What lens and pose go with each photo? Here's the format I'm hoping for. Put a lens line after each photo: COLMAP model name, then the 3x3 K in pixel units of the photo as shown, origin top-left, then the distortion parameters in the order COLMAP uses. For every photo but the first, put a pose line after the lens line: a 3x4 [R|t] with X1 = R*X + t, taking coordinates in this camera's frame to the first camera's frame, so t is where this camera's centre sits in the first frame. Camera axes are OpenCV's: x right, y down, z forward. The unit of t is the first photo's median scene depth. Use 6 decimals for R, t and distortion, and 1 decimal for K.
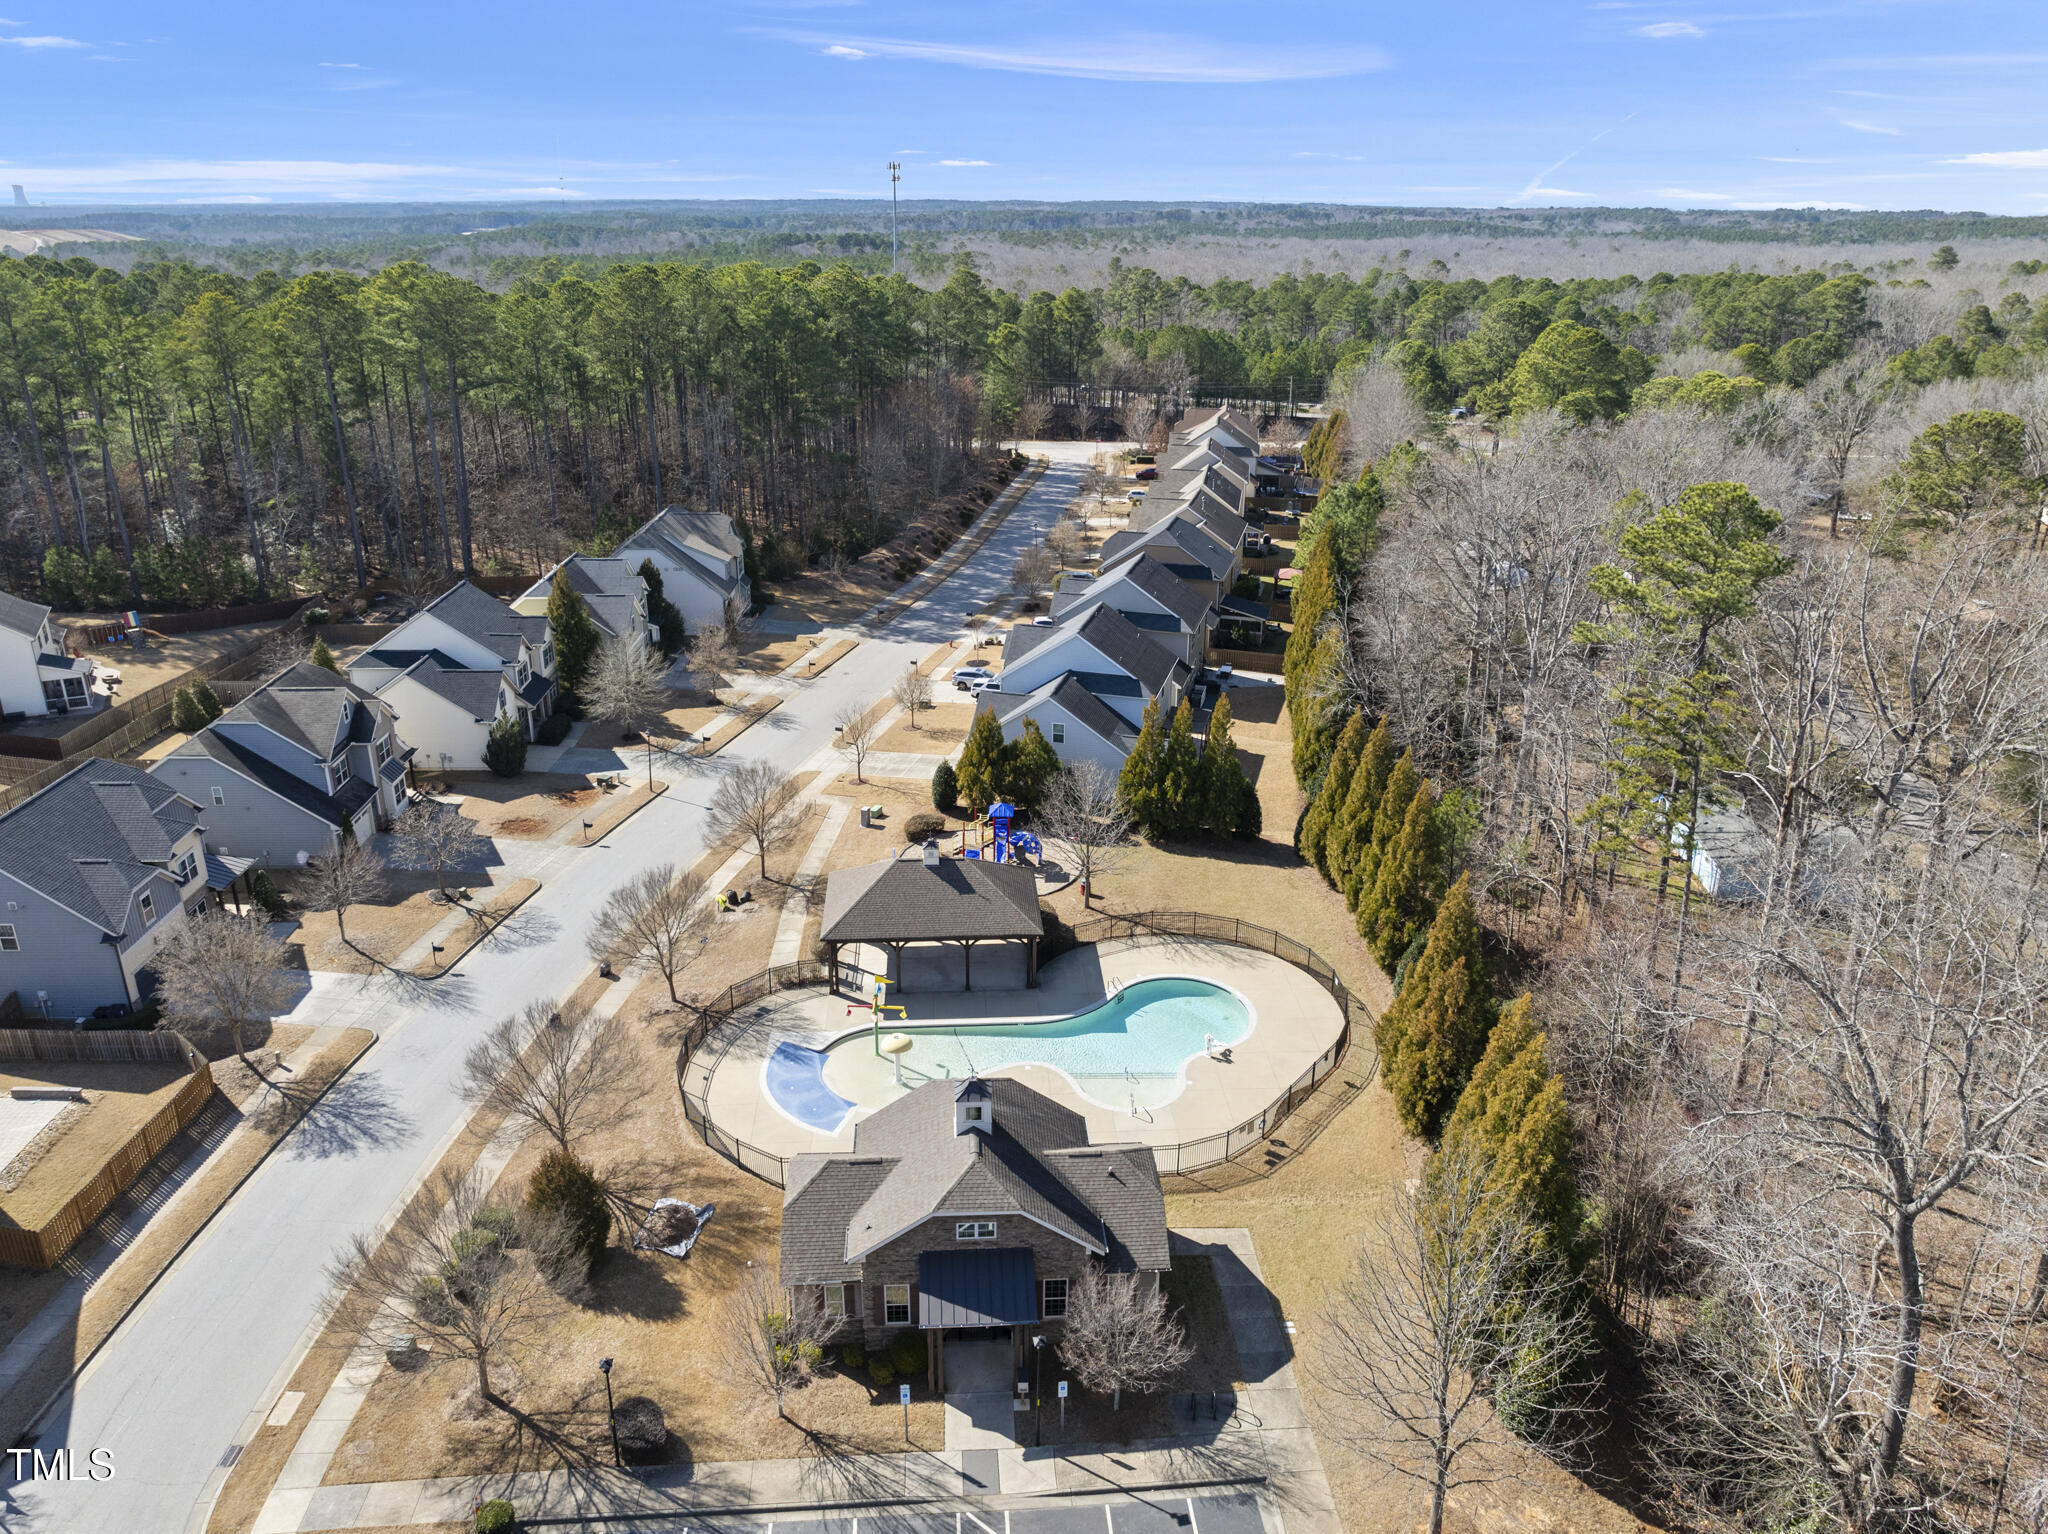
lens RADIAL K [[1437.1, 0, 1024.0], [0, 1437.1, 767.0], [0, 0, 1]] dist [-0.039309, 0.001450]
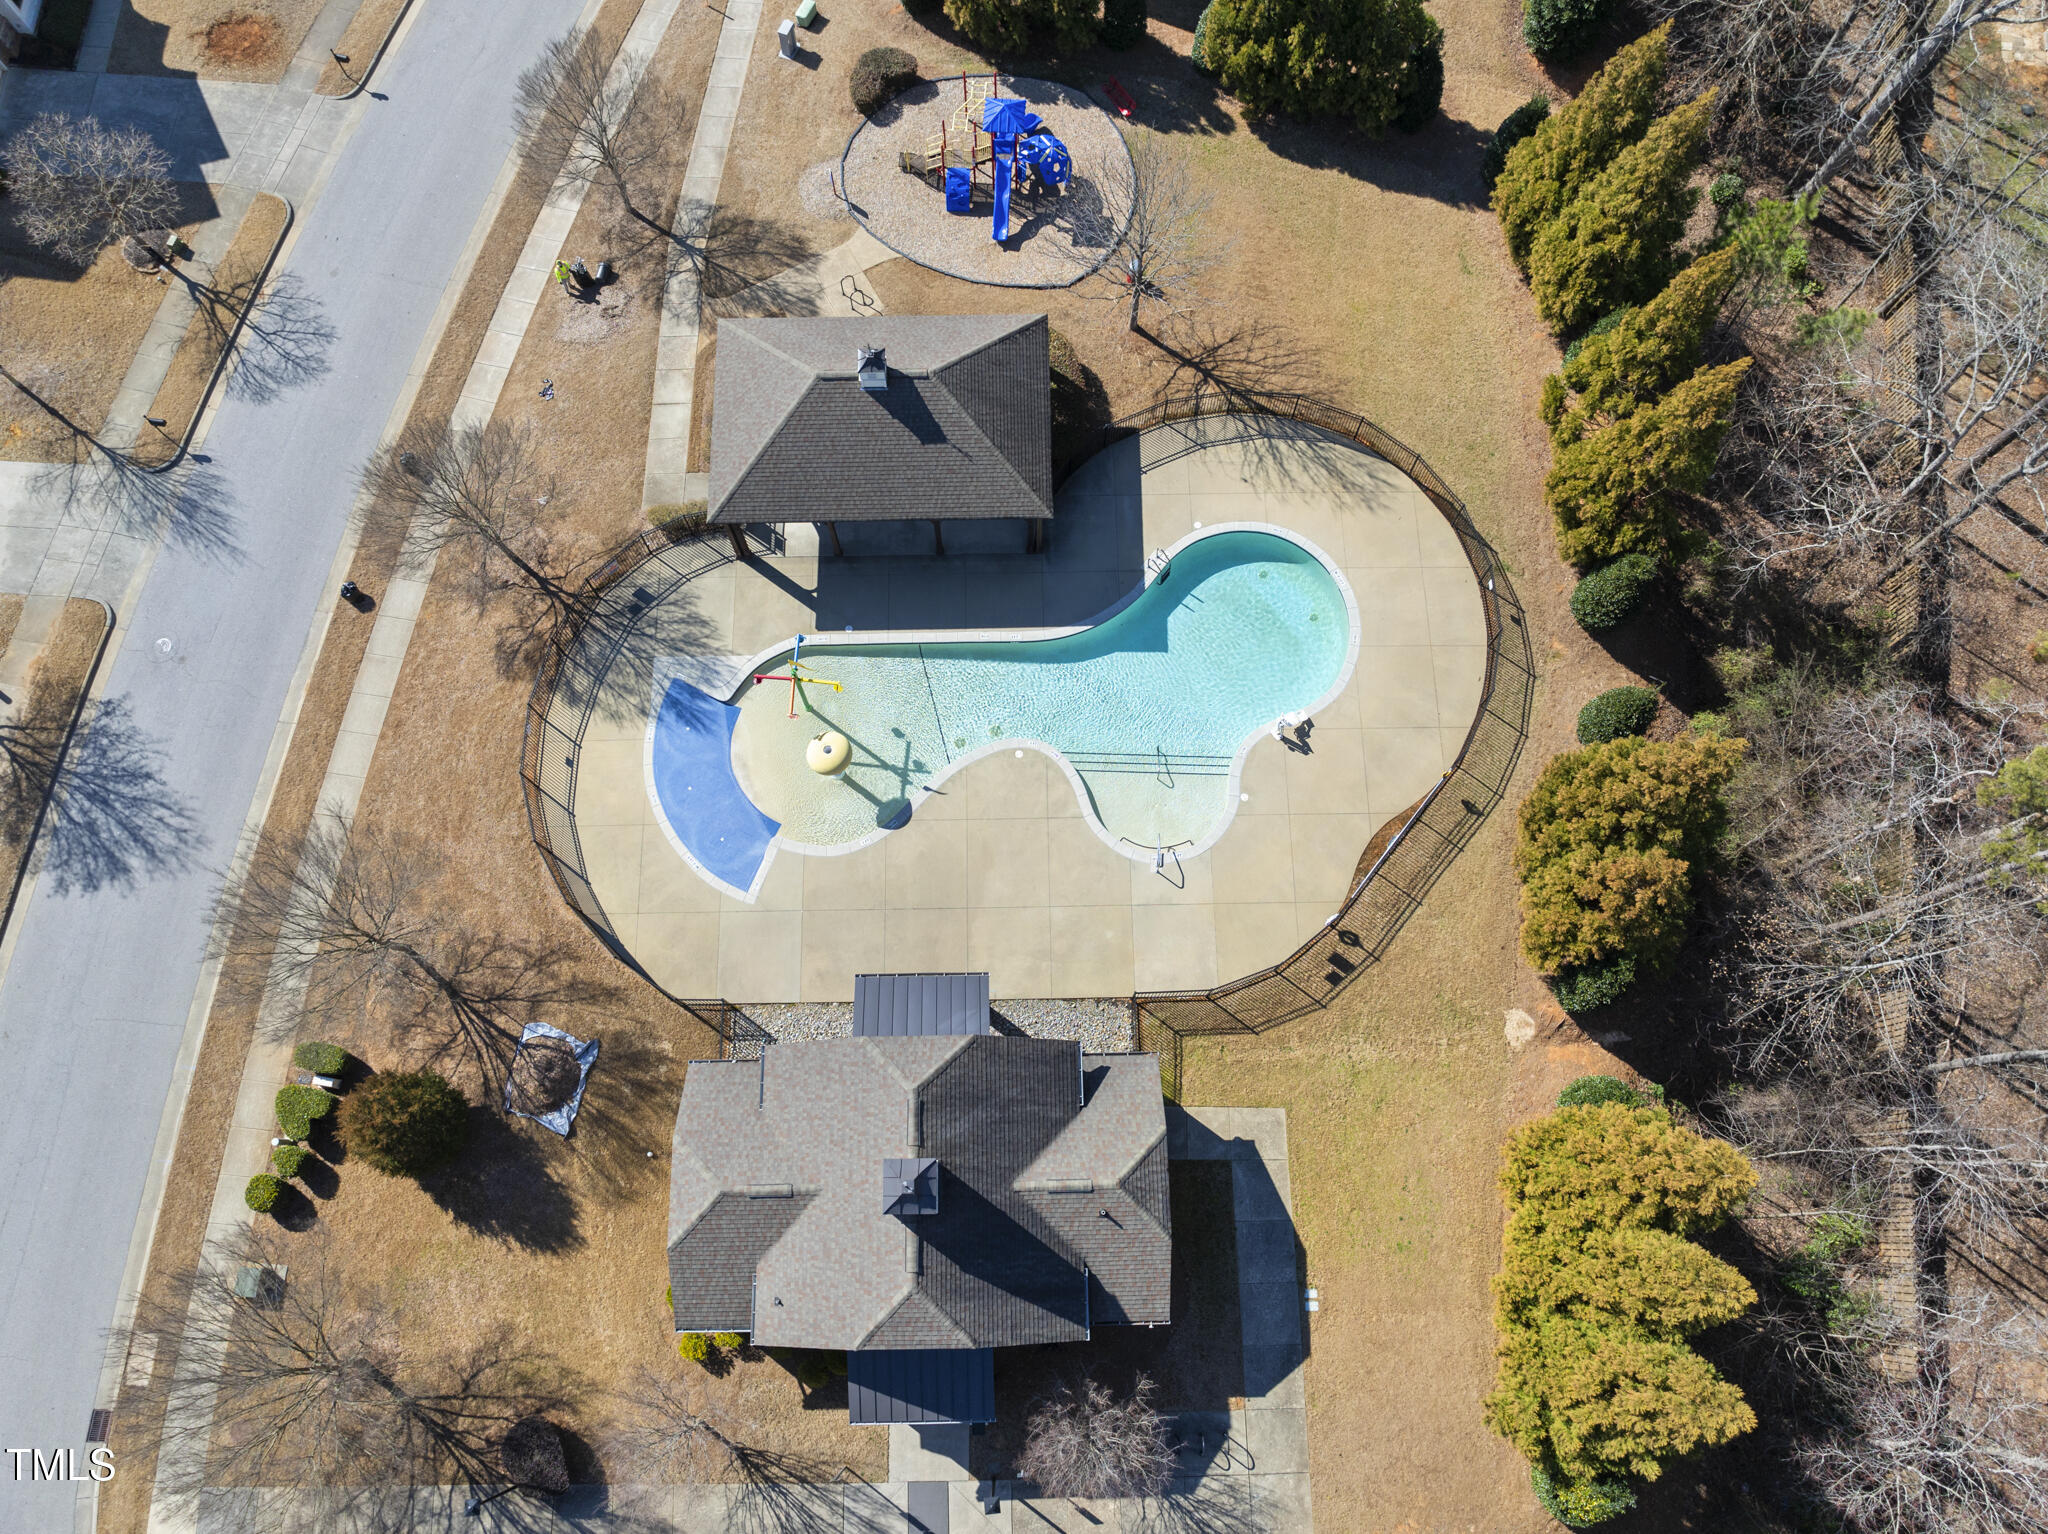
lens RADIAL K [[1437.1, 0, 1024.0], [0, 1437.1, 767.0], [0, 0, 1]] dist [-0.039309, 0.001450]
pose [[0.999015, 0.039928, -0.019353, 0.021447], [-0.010381, 0.634395, 0.772939, -0.375116], [0.043140, -0.771977, 0.634185, 0.613585]]
